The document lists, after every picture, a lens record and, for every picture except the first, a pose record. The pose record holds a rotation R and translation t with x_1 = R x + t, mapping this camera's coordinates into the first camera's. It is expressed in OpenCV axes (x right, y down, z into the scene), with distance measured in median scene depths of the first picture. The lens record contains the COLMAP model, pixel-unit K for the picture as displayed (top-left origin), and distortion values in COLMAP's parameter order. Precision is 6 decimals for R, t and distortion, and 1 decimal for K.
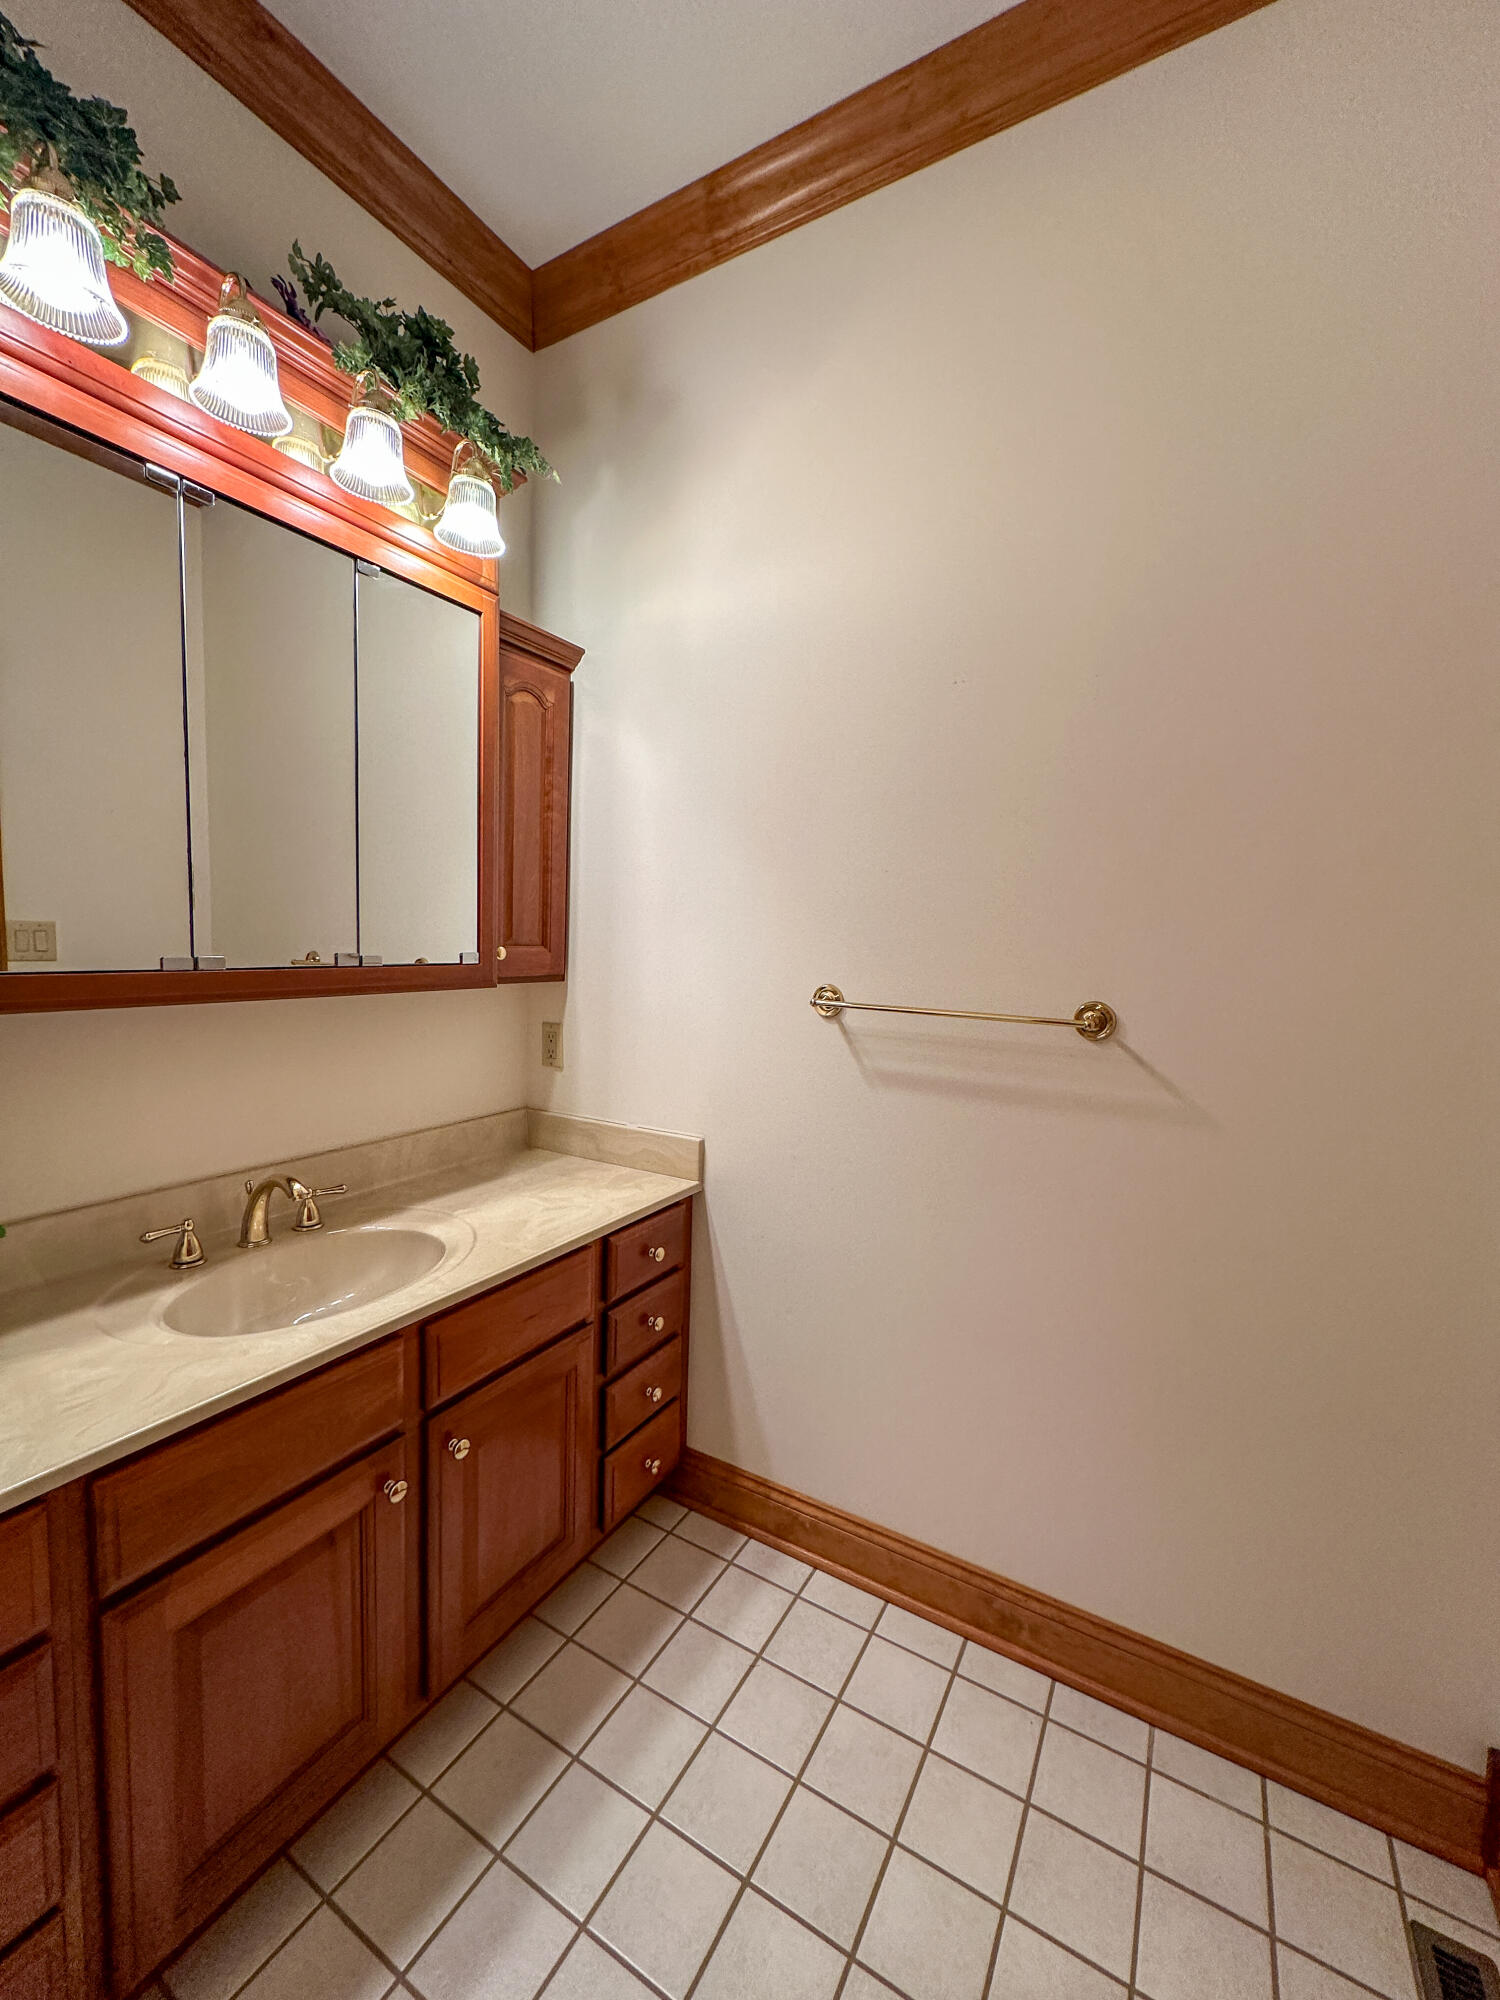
lens RADIAL K [[817.8, 0, 749.4], [0, 817.8, 1004.5], [0, 0, 1]] dist [-0.004625, 0.000810]
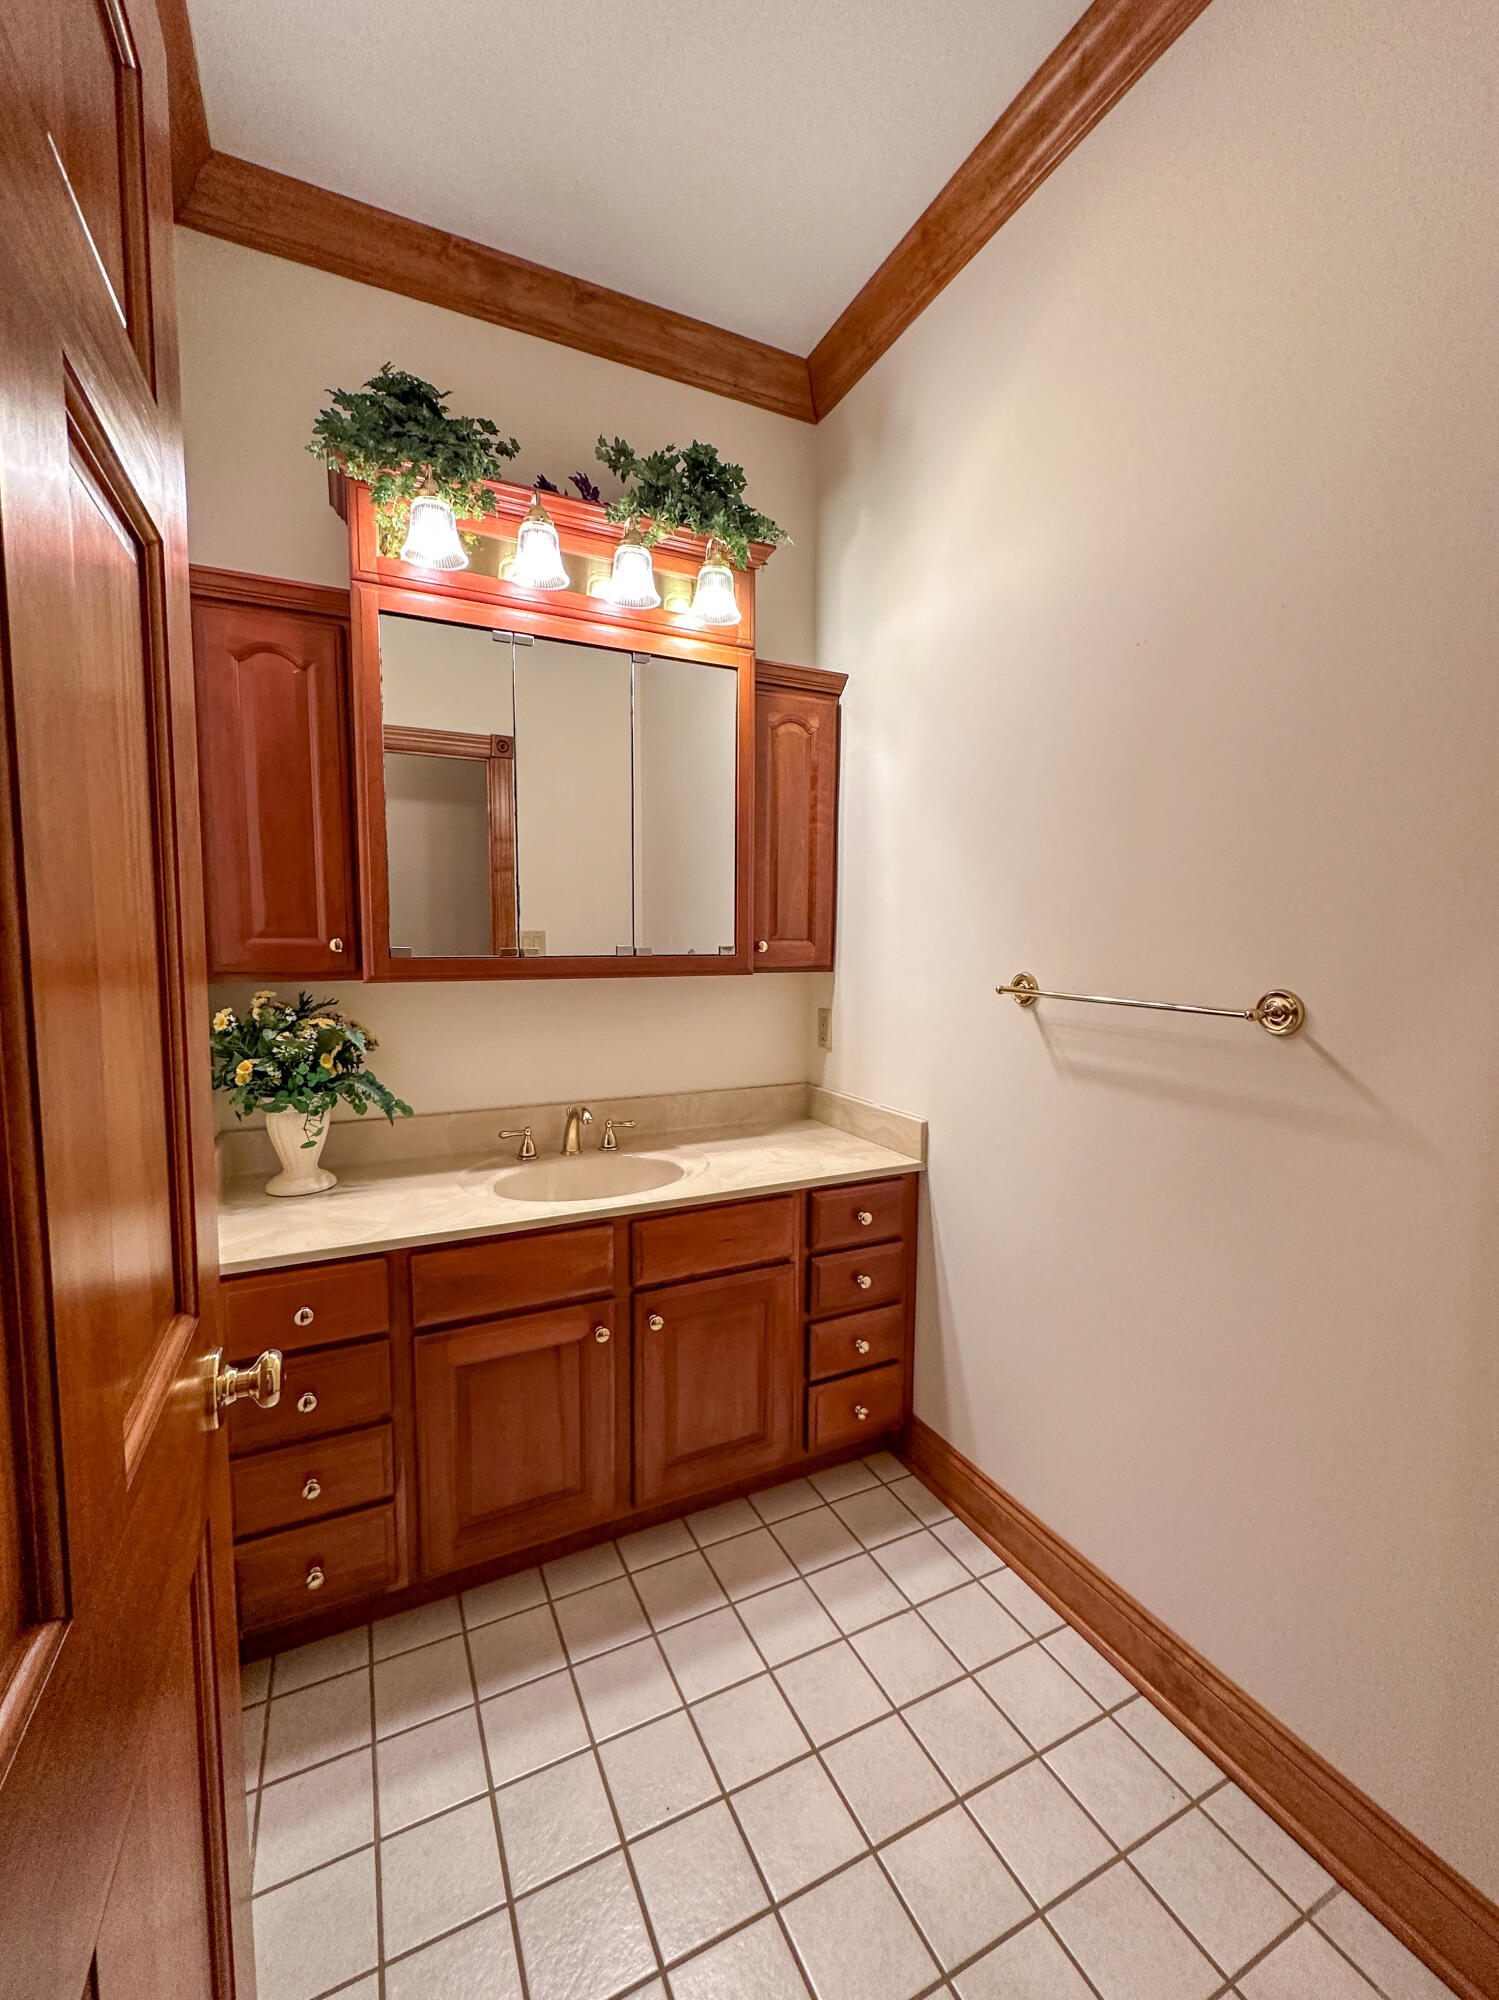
lens RADIAL K [[817.8, 0, 700.1], [0, 817.8, 1003.1], [0, 0, 1]] dist [-0.004625, 0.000810]
pose [[0.820979, 0.025889, -0.570371, 0.342931], [-0.029032, 0.999572, 0.003581, 0.020297], [0.570220, 0.013619, 0.821379, -0.032873]]
